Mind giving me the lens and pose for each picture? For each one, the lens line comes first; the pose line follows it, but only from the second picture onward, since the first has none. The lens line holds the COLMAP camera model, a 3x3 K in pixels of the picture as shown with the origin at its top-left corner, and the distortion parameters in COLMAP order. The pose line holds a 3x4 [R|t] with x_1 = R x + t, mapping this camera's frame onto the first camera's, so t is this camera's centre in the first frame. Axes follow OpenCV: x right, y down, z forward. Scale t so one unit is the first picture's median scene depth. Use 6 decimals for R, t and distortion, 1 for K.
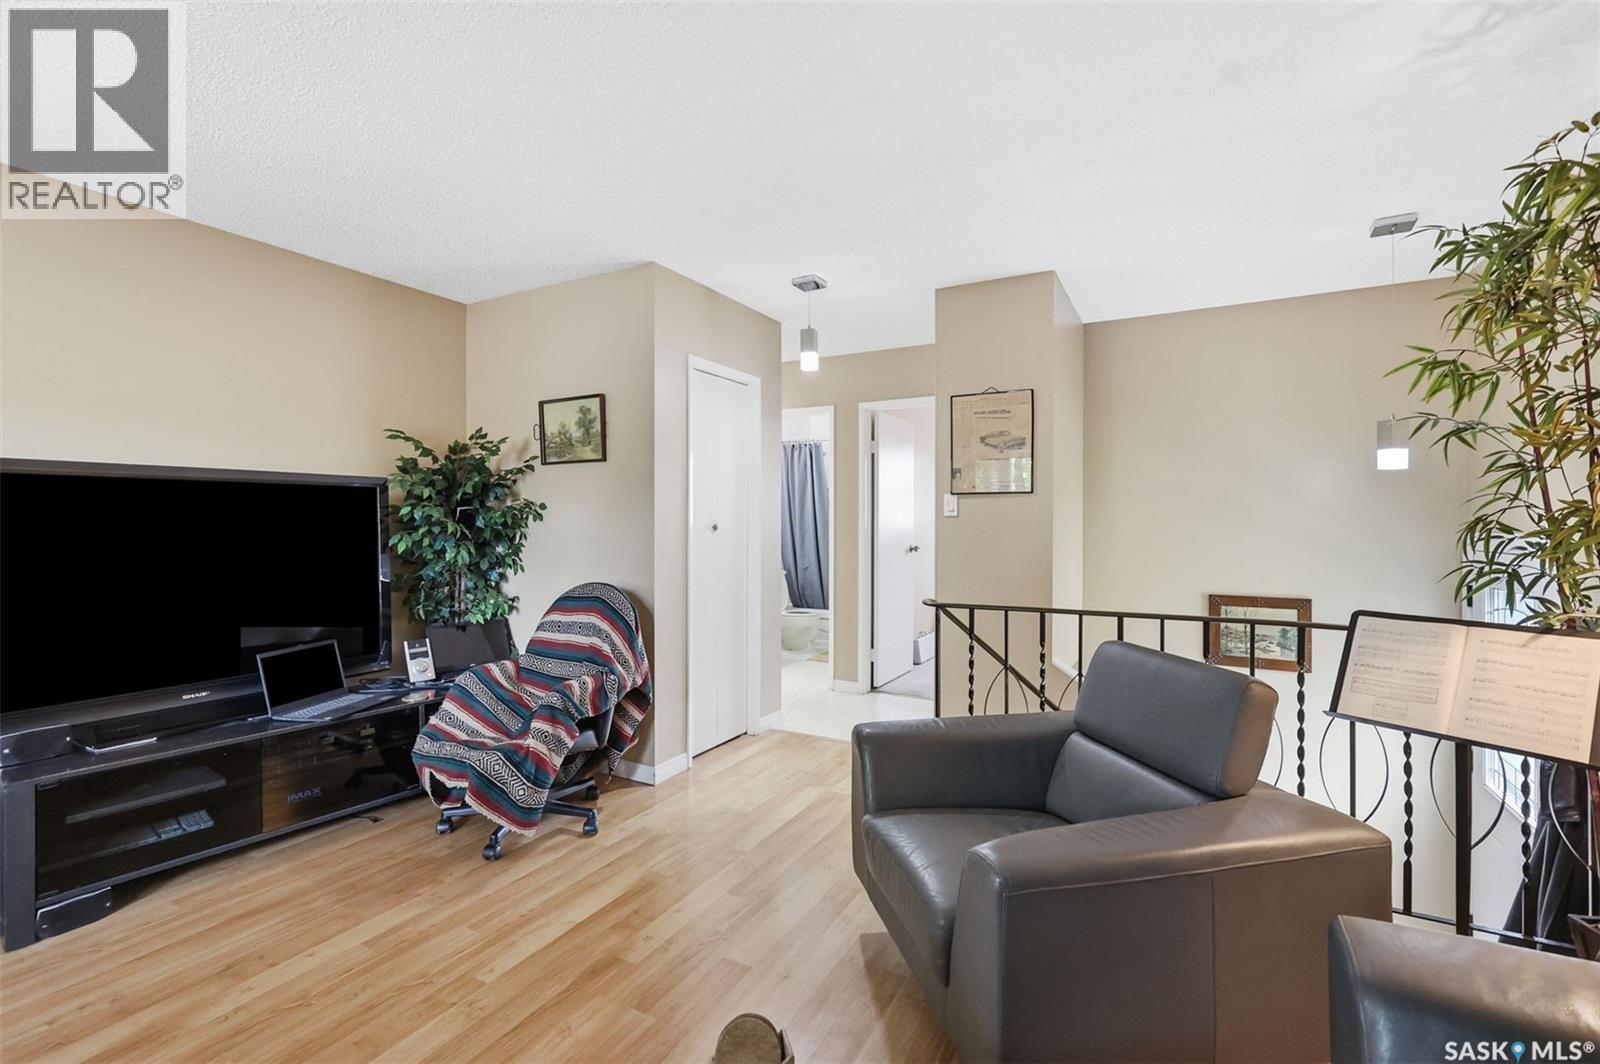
lens RADIAL K [[690.4, 0, 803.0], [0, 690.4, 524.6], [0, 0, 1]] dist [-0.002613, -0.000501]
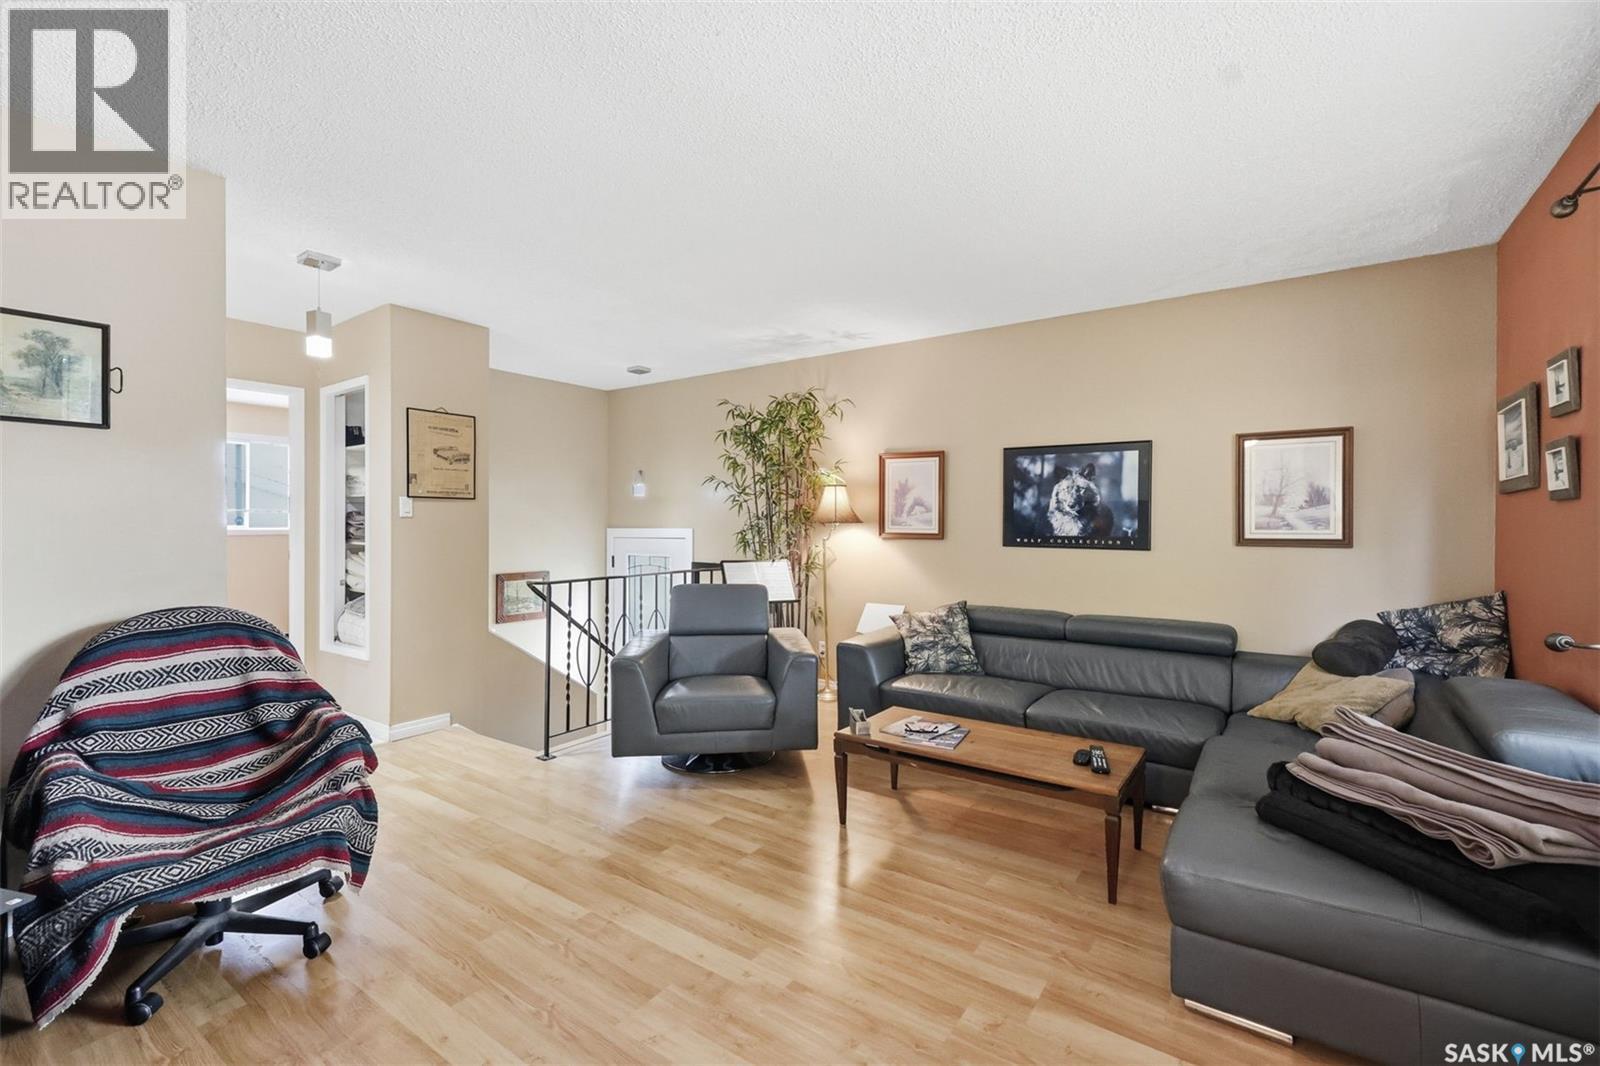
lens RADIAL K [[690.4, 0, 798.1], [0, 690.4, 519.8], [0, 0, 1]] dist [-0.002613, -0.000501]
pose [[0.110641, 0.005495, 0.993845, -0.959315], [0.004962, 0.999969, -0.006081, 0.002261], [-0.993848, 0.005604, 0.110610, 0.307236]]
